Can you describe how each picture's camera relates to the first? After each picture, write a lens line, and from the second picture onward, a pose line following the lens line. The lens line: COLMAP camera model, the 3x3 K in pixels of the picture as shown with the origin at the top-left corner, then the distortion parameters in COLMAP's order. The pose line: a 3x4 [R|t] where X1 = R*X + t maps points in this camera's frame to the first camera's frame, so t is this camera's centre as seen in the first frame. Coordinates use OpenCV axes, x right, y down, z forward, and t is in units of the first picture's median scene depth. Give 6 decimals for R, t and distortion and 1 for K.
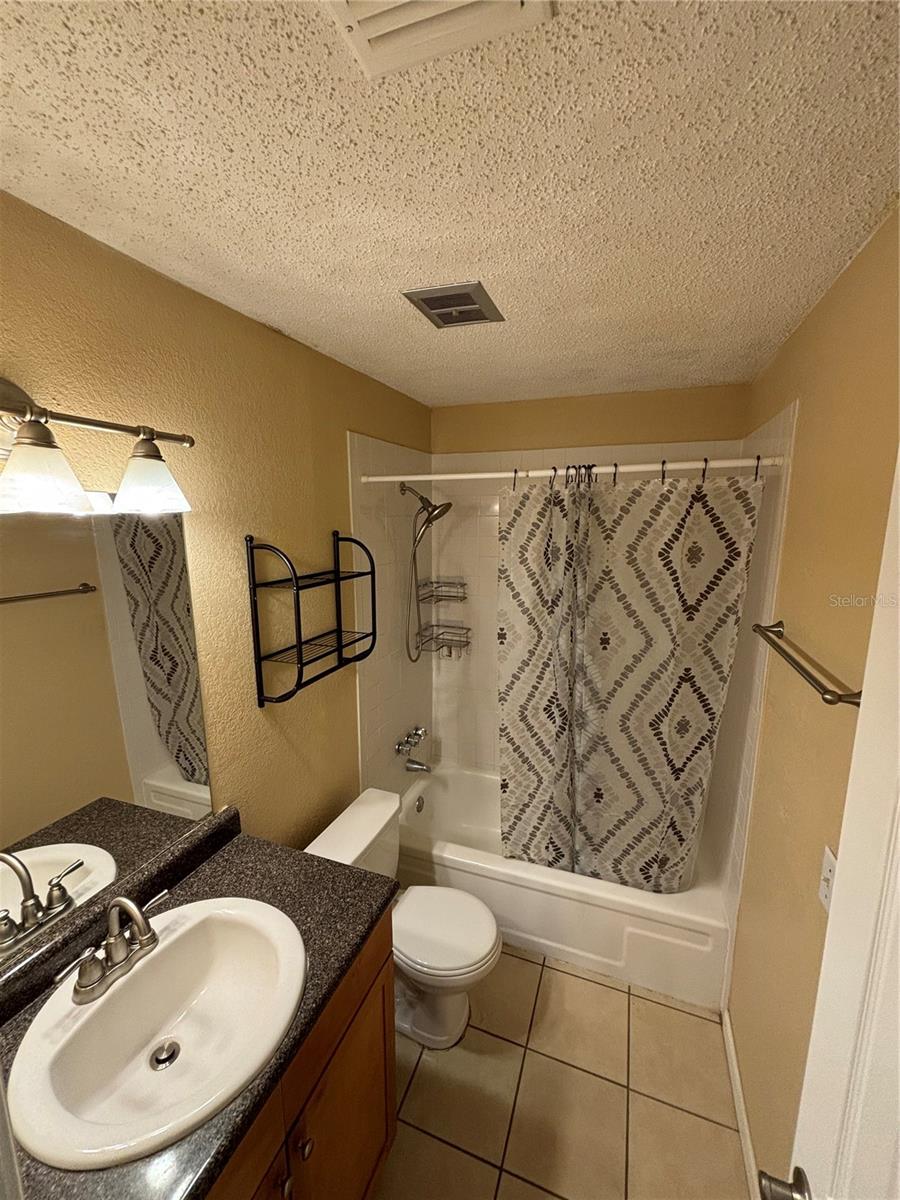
lens RADIAL K [[478.1, 0, 450.0], [0, 478.1, 600.0], [0, 0, 1]] dist [0.016014, -0.000209]
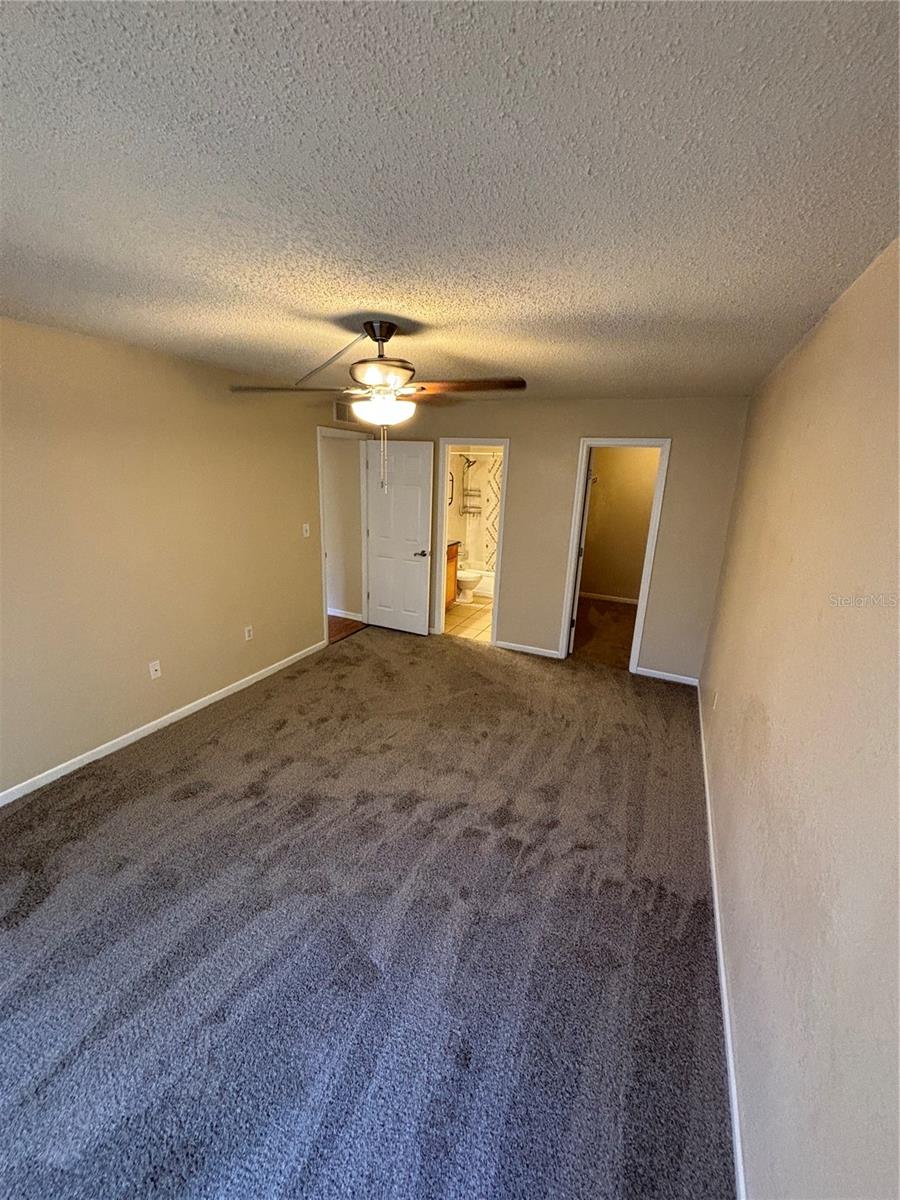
lens RADIAL K [[478.1, 0, 450.0], [0, 478.1, 600.0], [0, 0, 1]] dist [0.016014, -0.000209]
pose [[0.996721, 0.051553, -0.062366, 0.061587], [-0.044994, 0.993729, 0.102359, 0.320394], [0.067251, -0.099217, 0.992791, -1.817023]]
